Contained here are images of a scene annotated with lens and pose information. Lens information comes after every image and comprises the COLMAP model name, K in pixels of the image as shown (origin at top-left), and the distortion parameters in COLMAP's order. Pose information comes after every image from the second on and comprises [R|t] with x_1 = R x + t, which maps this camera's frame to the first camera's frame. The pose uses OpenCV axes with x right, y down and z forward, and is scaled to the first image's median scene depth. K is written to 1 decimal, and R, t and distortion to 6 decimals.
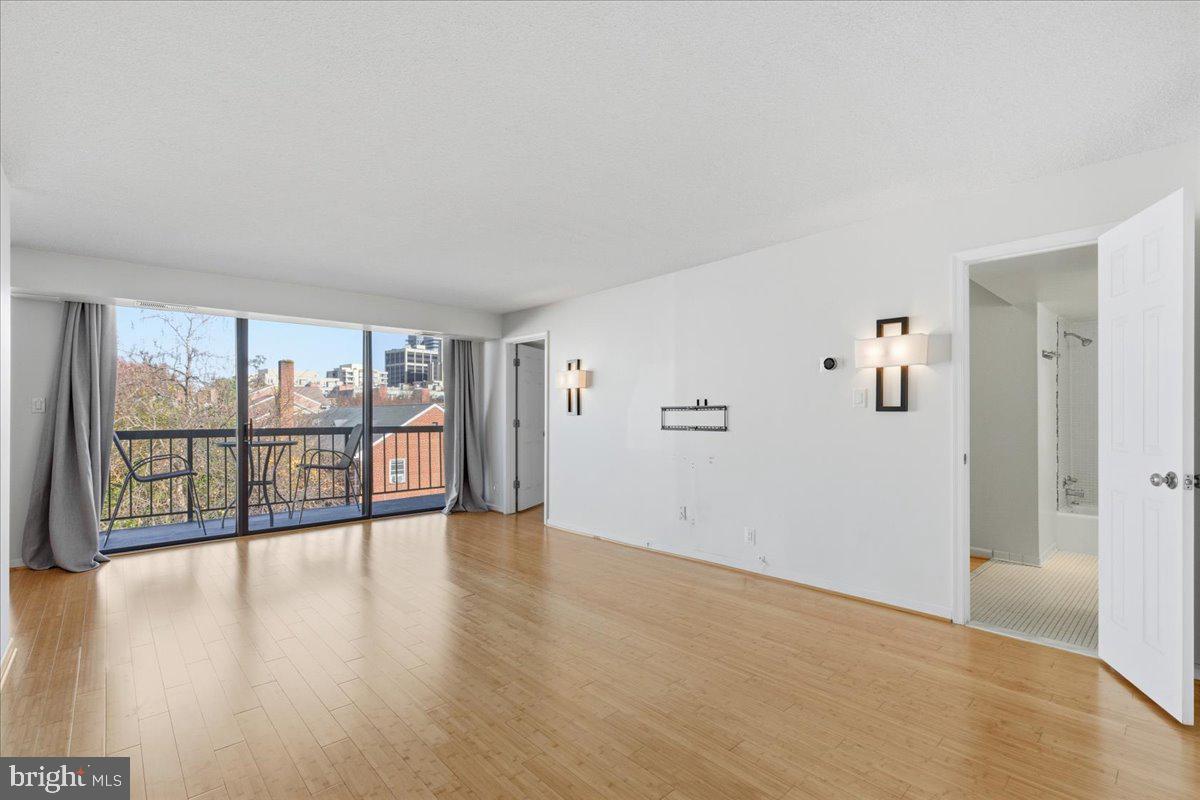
lens RADIAL K [[539.9, 0, 593.6], [0, 539.9, 412.3], [0, 0, 1]] dist [-0.001230, -0.000128]
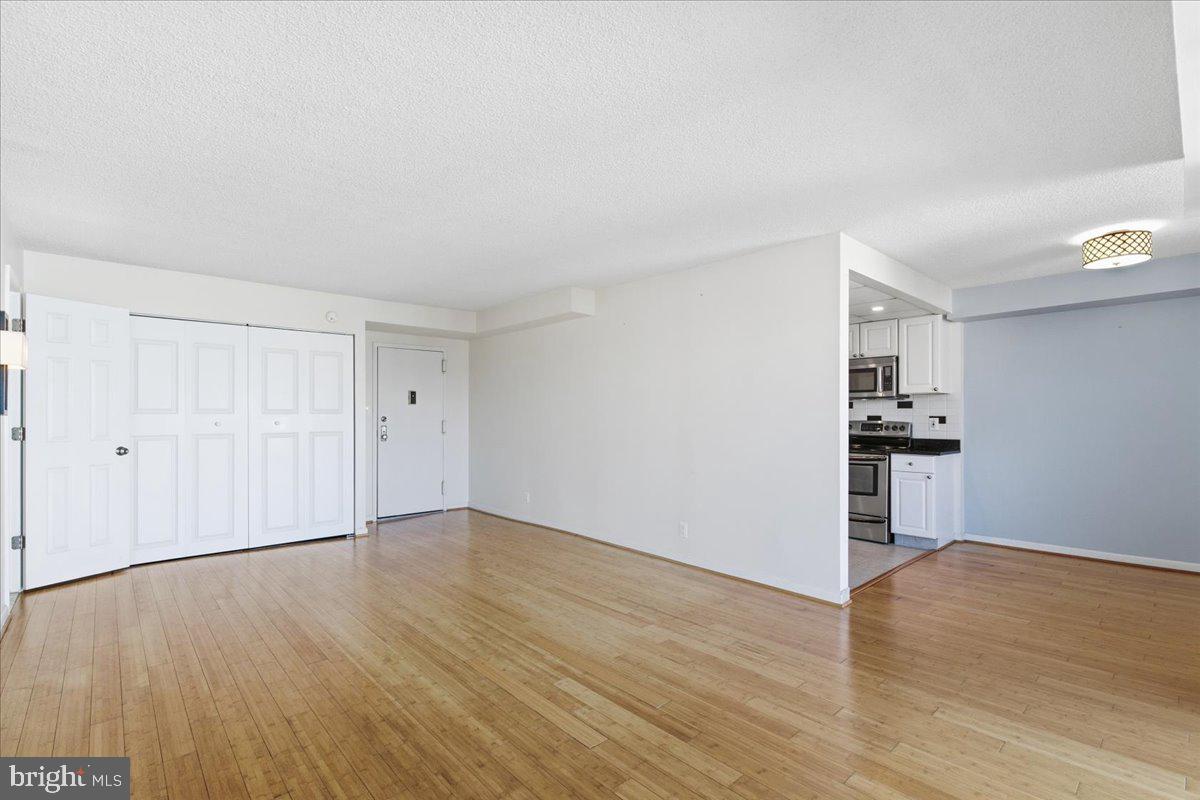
lens RADIAL K [[559.7, 0, 604.9], [0, 559.7, 414.9], [0, 0, 1]] dist [-0.000750, 0.000146]
pose [[-0.999864, 0.013648, -0.009235, -0.328941], [0.013639, 0.999906, 0.001019, 0.006522], [0.009248, 0.000893, -0.999957, 1.419272]]
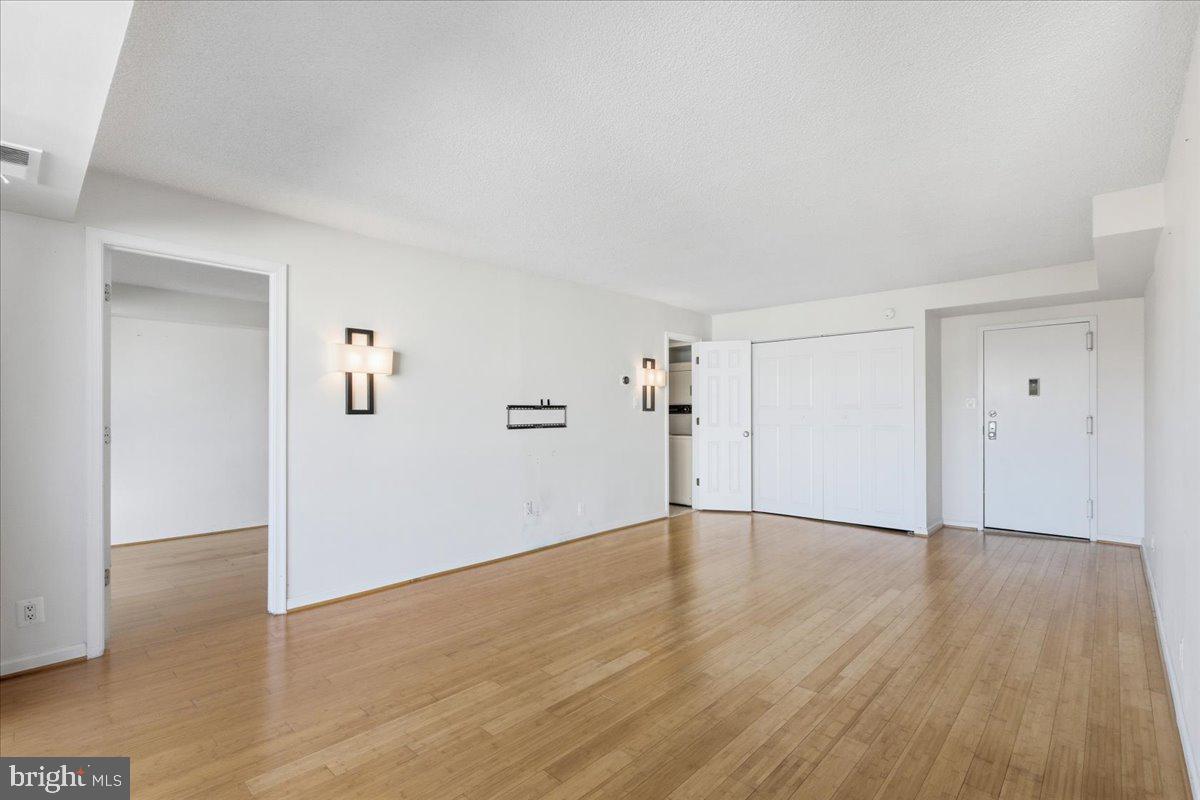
lens RADIAL K [[539.9, 0, 593.6], [0, 539.9, 412.3], [0, 0, 1]] dist [-0.001230, -0.000128]
pose [[-0.076166, 0.013207, 0.997008, -0.878420], [0.006566, 0.999897, -0.012743, 0.016643], [-0.997074, 0.005576, -0.076245, 0.958343]]
